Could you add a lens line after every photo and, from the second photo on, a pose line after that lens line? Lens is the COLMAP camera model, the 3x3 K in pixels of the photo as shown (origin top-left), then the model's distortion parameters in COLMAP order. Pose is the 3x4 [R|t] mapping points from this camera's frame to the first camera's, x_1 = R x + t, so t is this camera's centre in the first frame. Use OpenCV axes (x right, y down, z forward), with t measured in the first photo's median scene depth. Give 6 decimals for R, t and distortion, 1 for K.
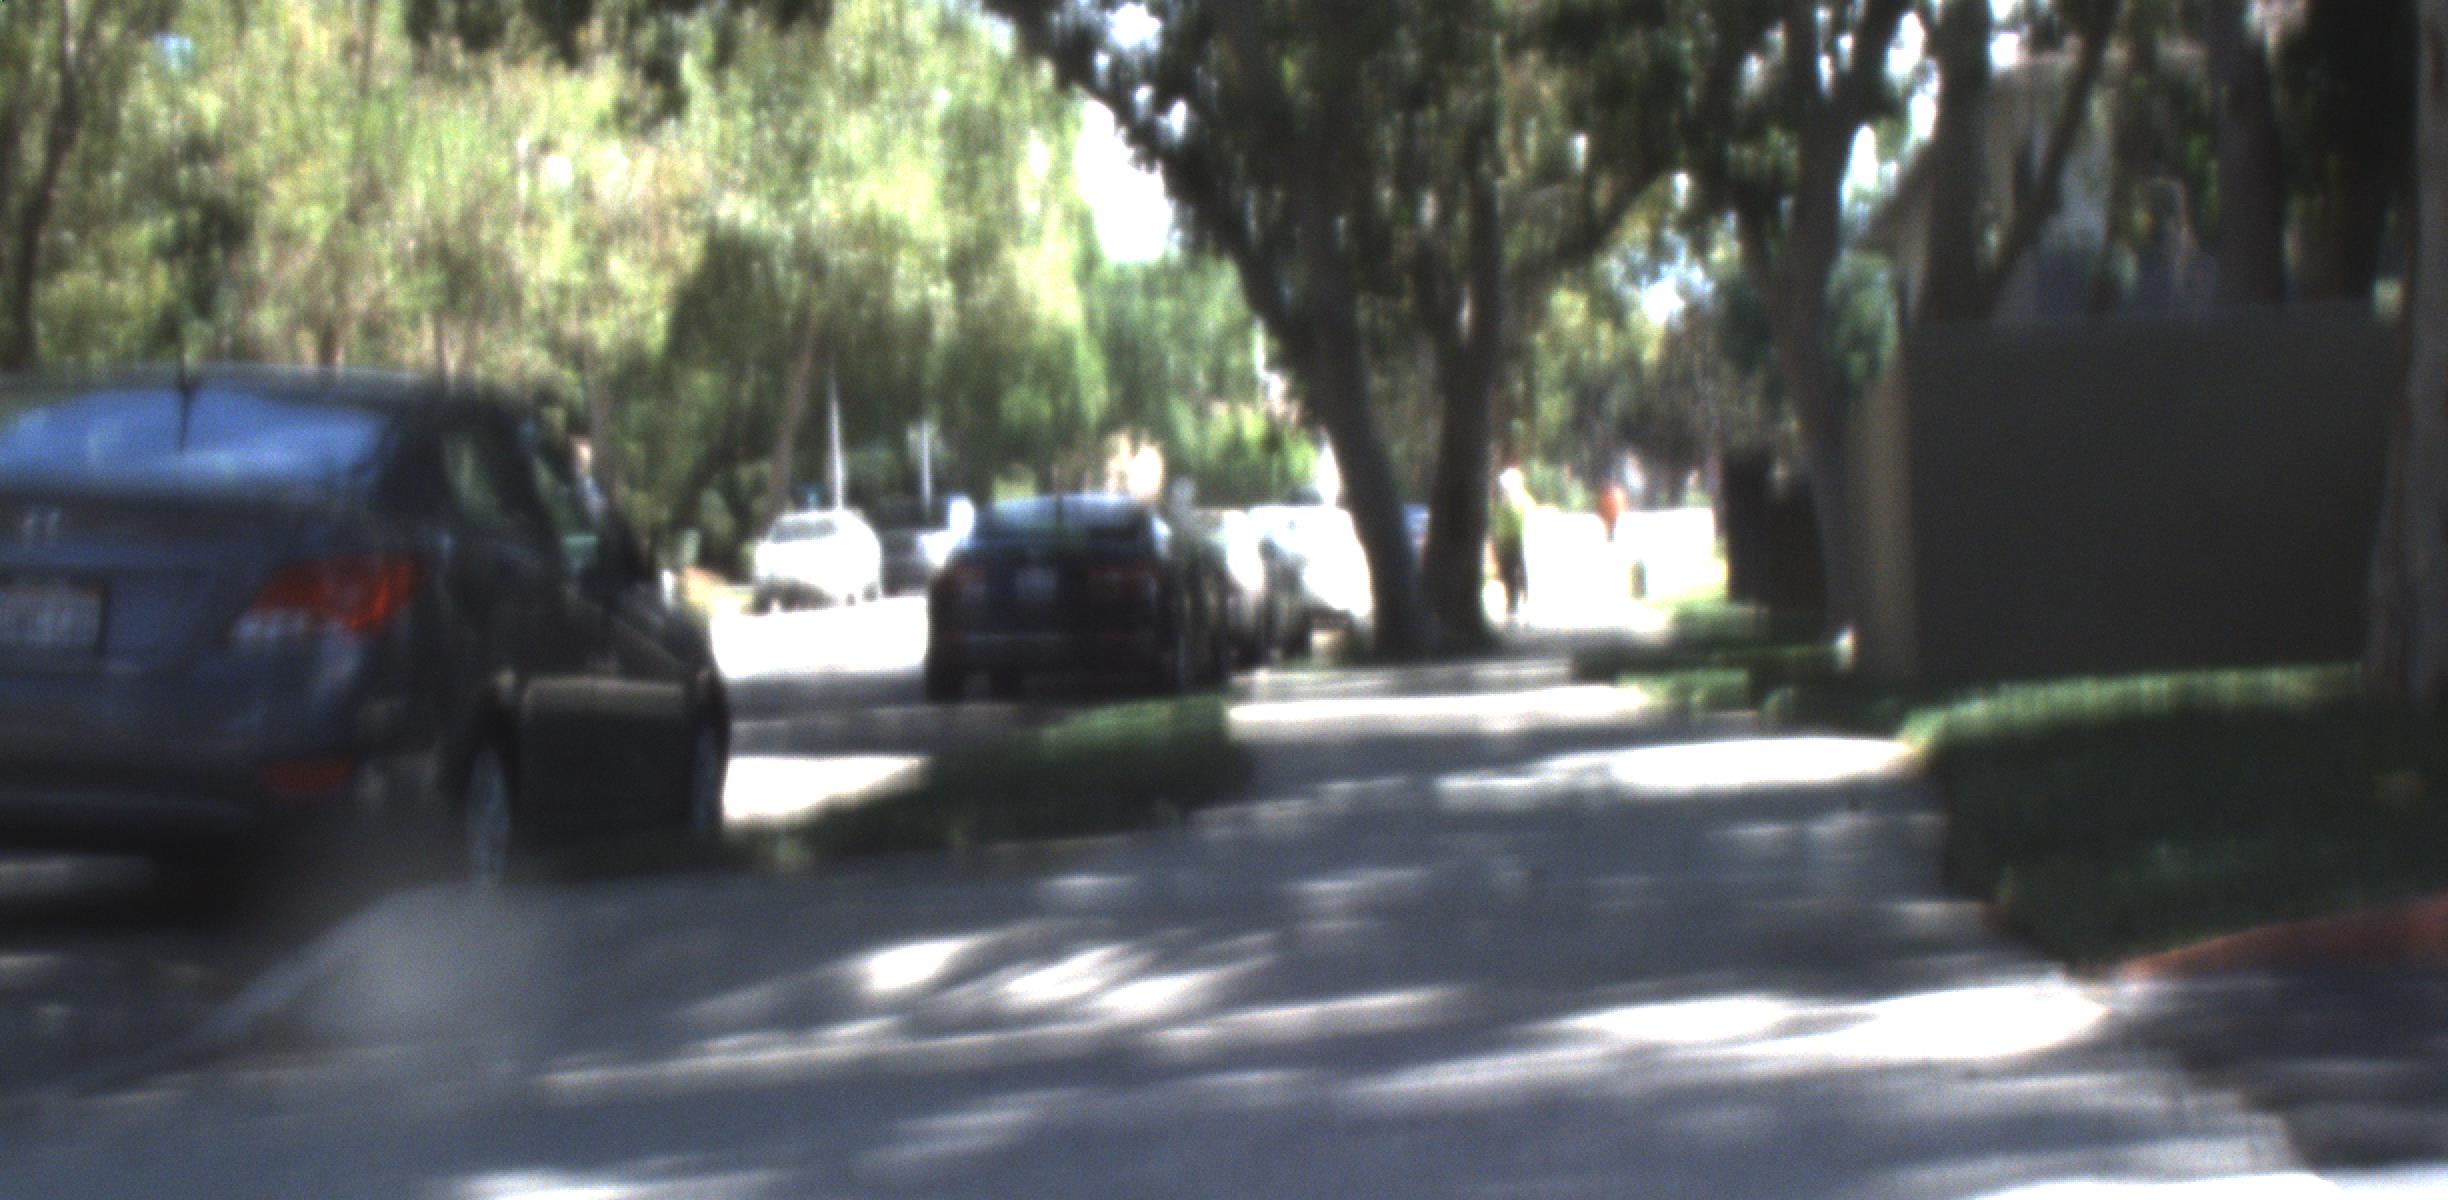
lens RADIAL K [[5374.1, 0, 1232.2], [0, 5374.1, 606.2], [0, 0, 1]] dist [-0.007220, 0.000000]
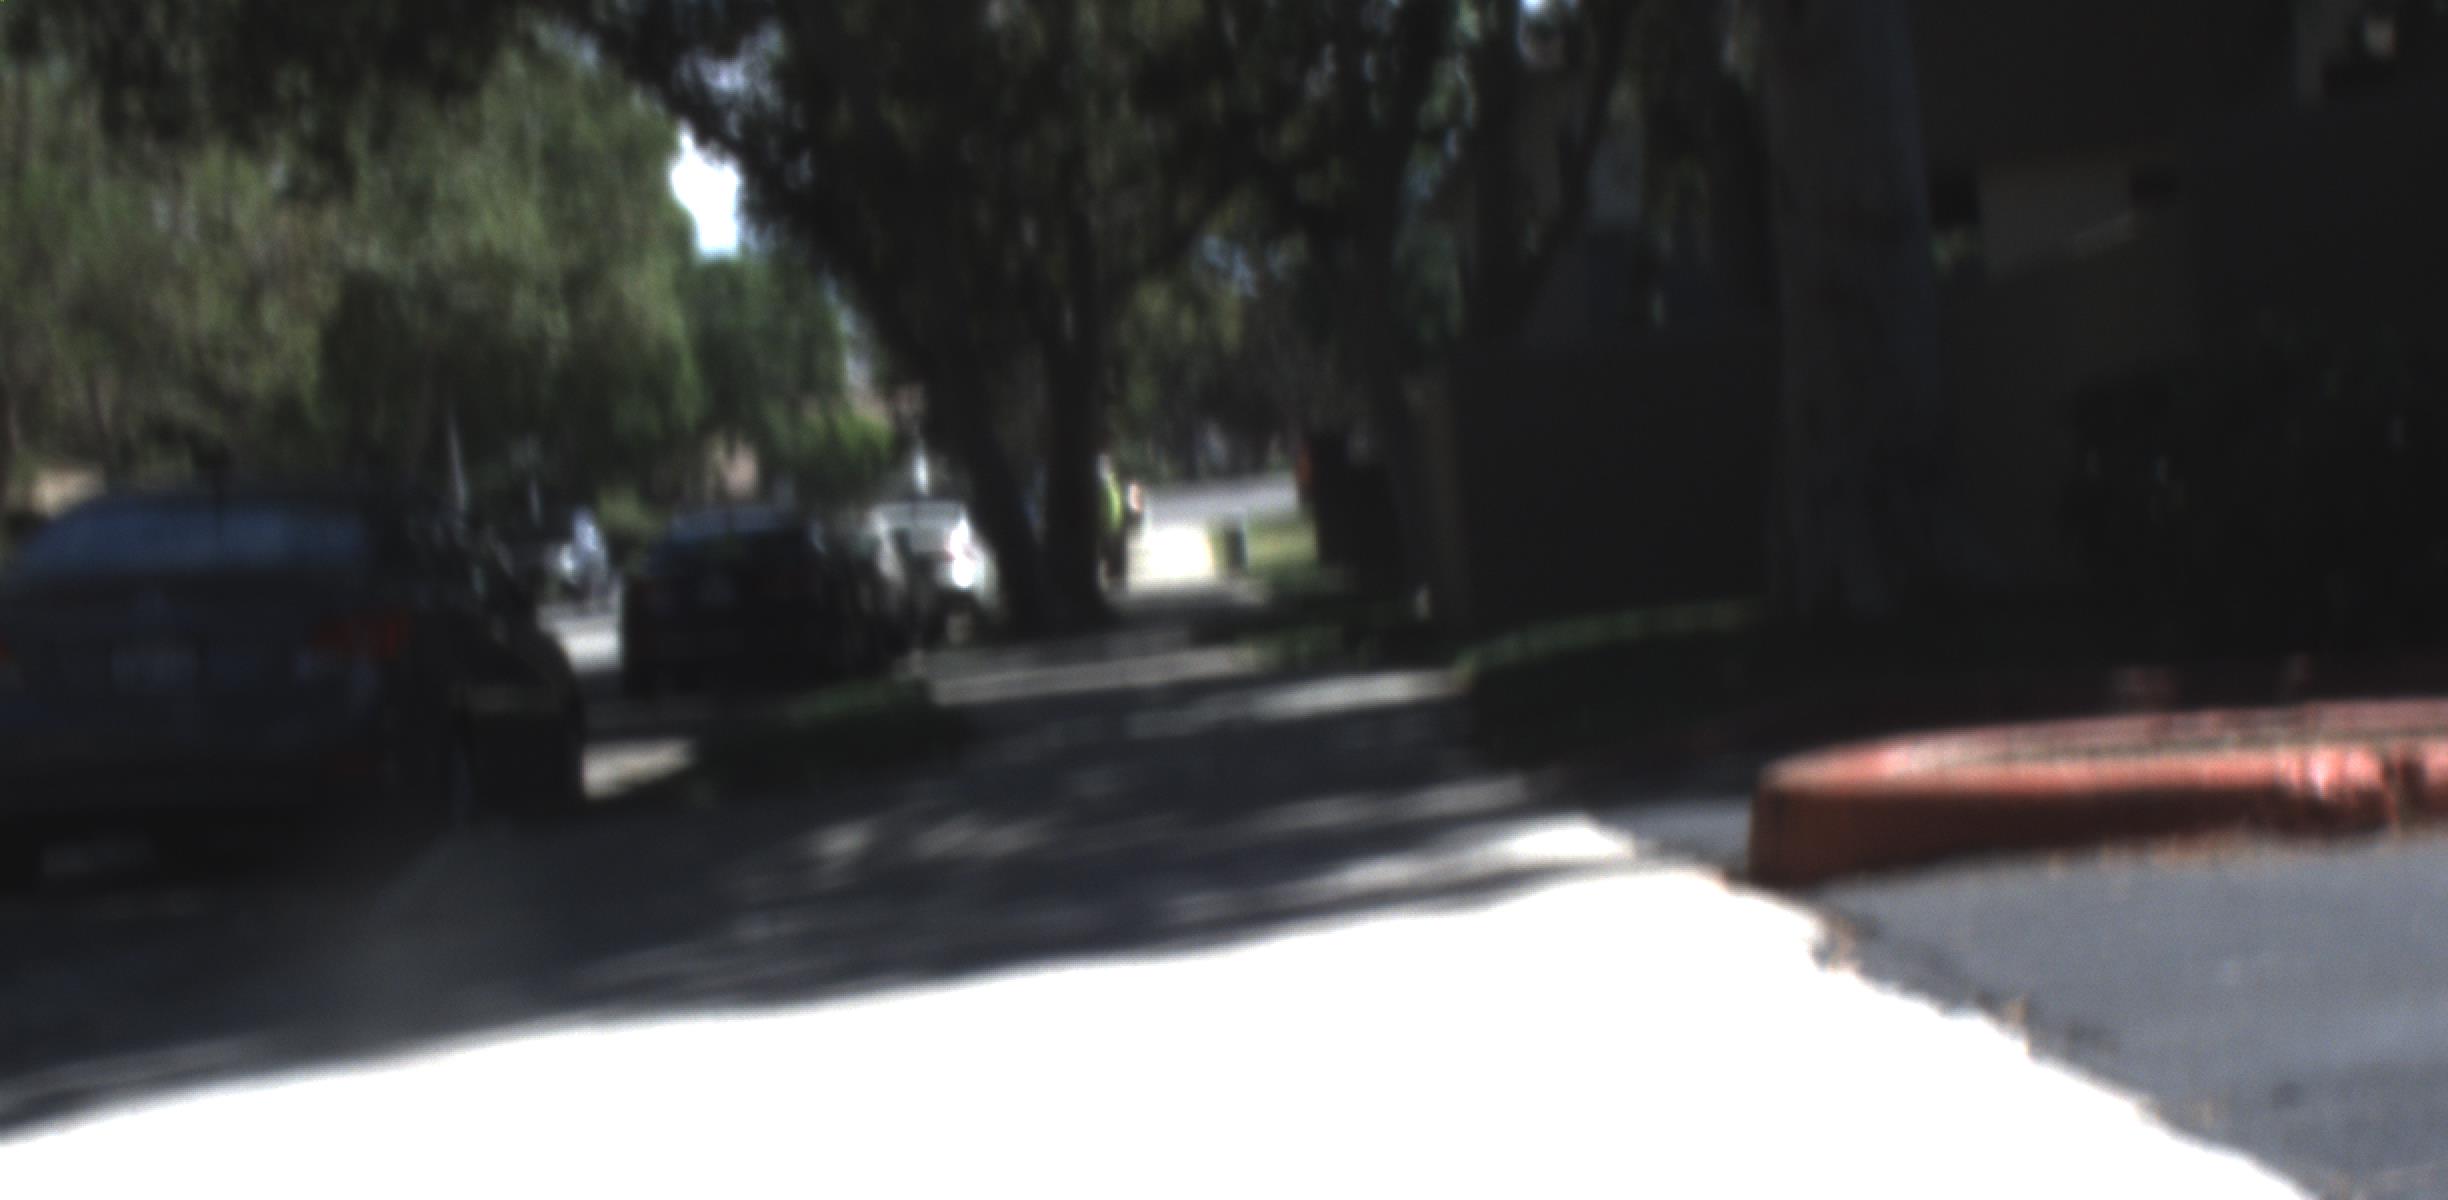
lens RADIAL K [[5374.1, 0, 1212.2], [0, 5374.1, 598.4], [0, 0, 1]] dist [-0.007220, 0.000000]
pose [[0.995500, -0.061066, 0.072461, -0.008079], [0.060891, 0.998134, 0.004619, -0.000946], [-0.072608, -0.000186, 0.997361, -0.082321]]
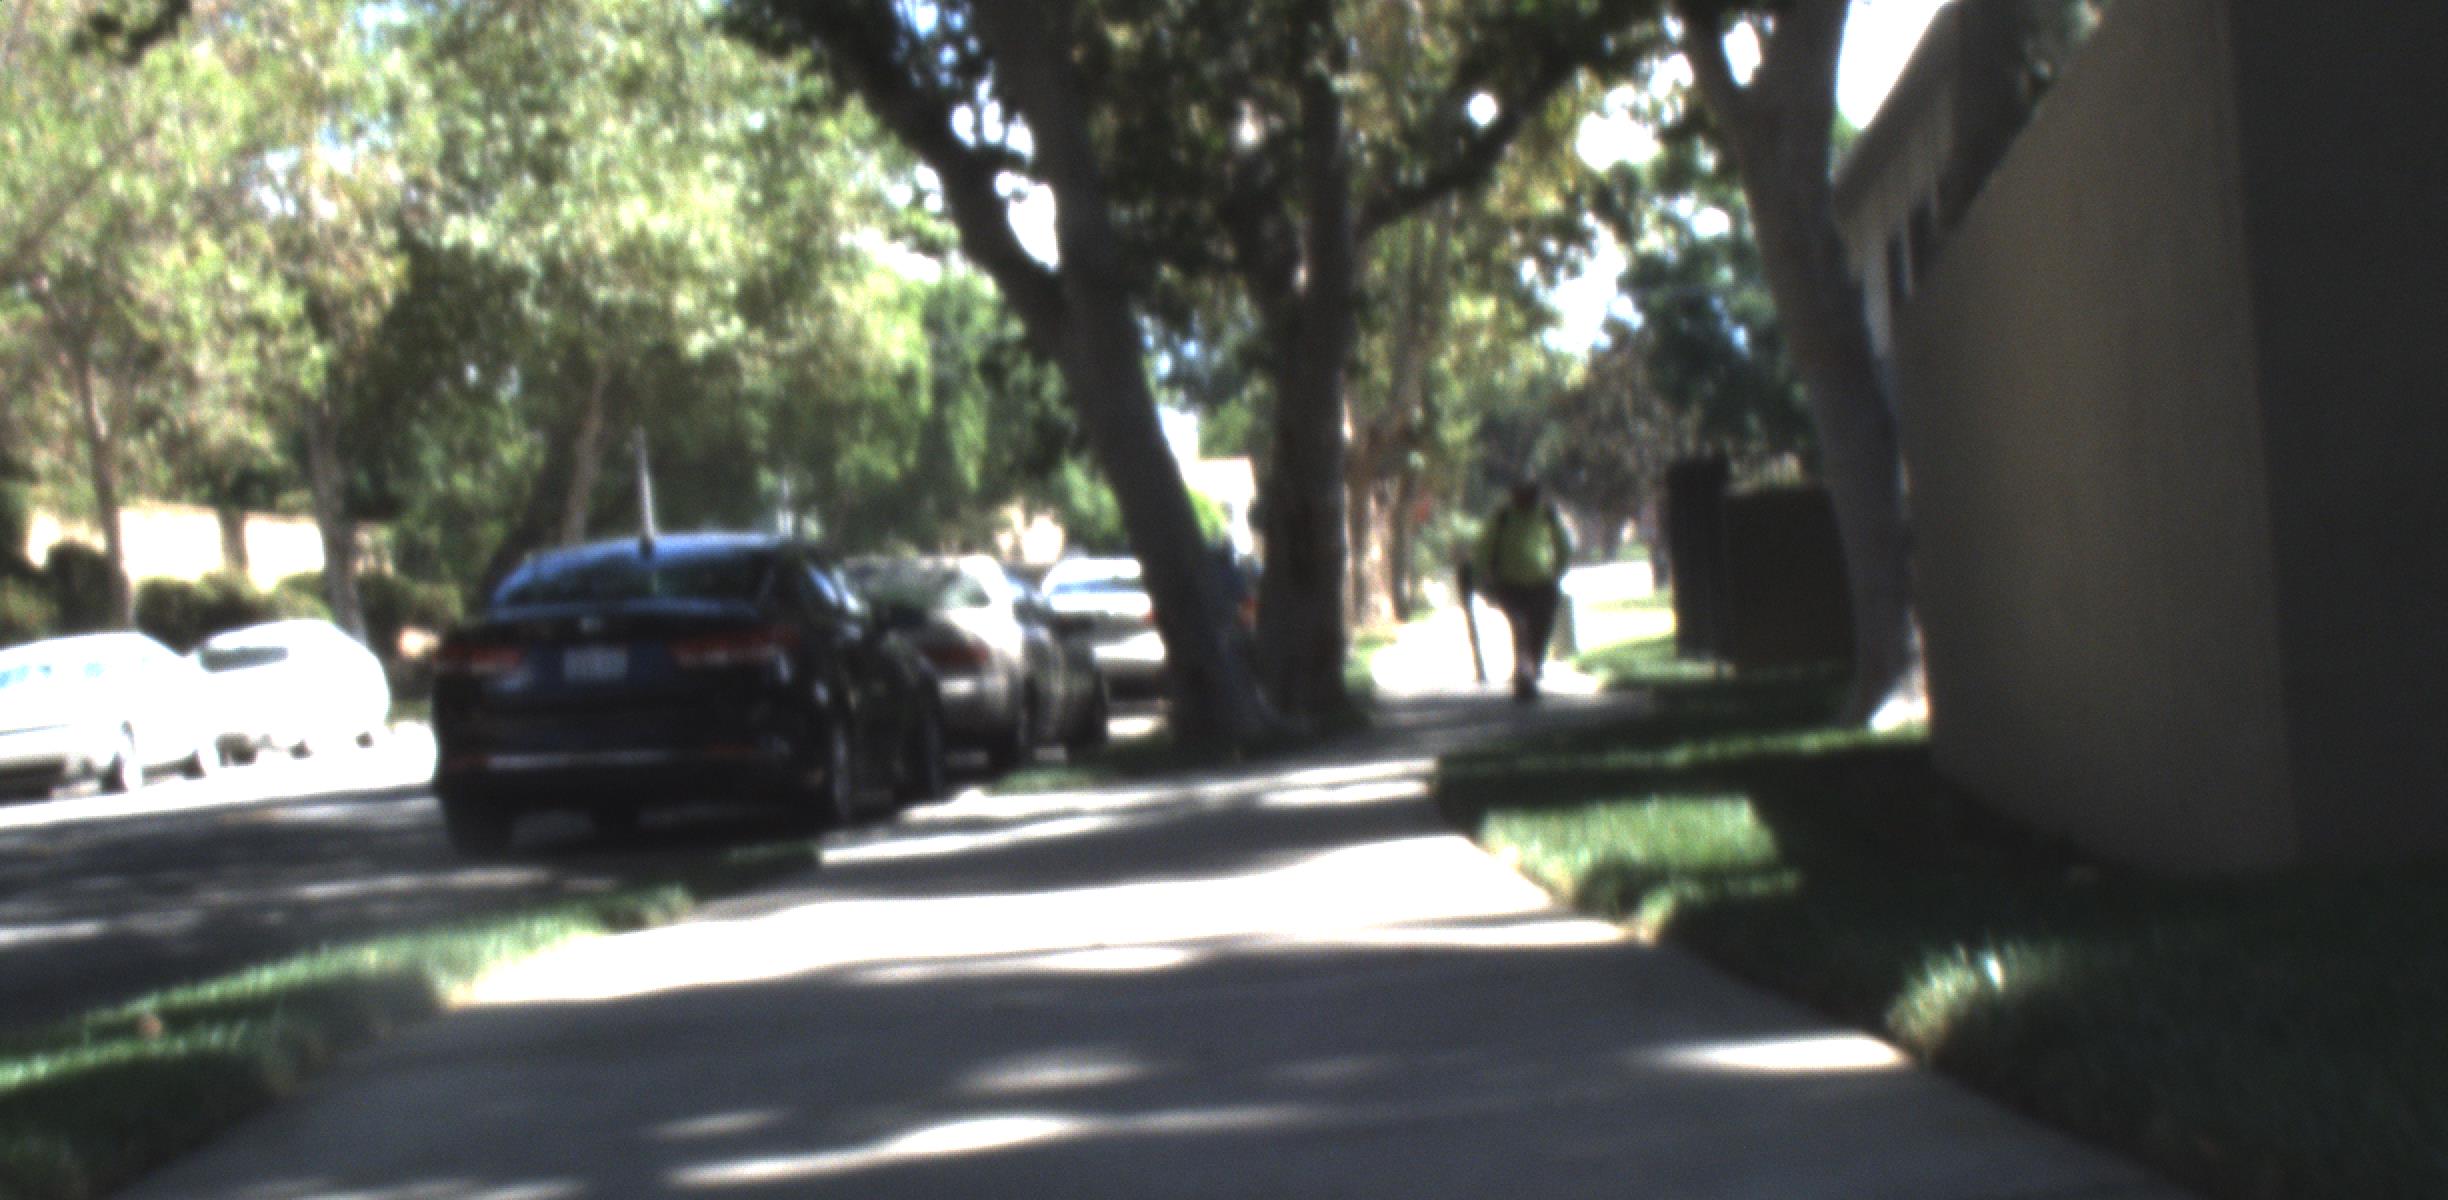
lens RADIAL K [[5374.1, 0, 1218.5], [0, 5374.1, 654.3], [0, 0, 1]] dist [-0.007220, 0.000000]
pose [[0.999228, -0.038299, 0.008732, 0.017810], [0.038341, 0.999254, -0.004701, 0.000141], [-0.008546, 0.005032, 0.999951, 0.207414]]
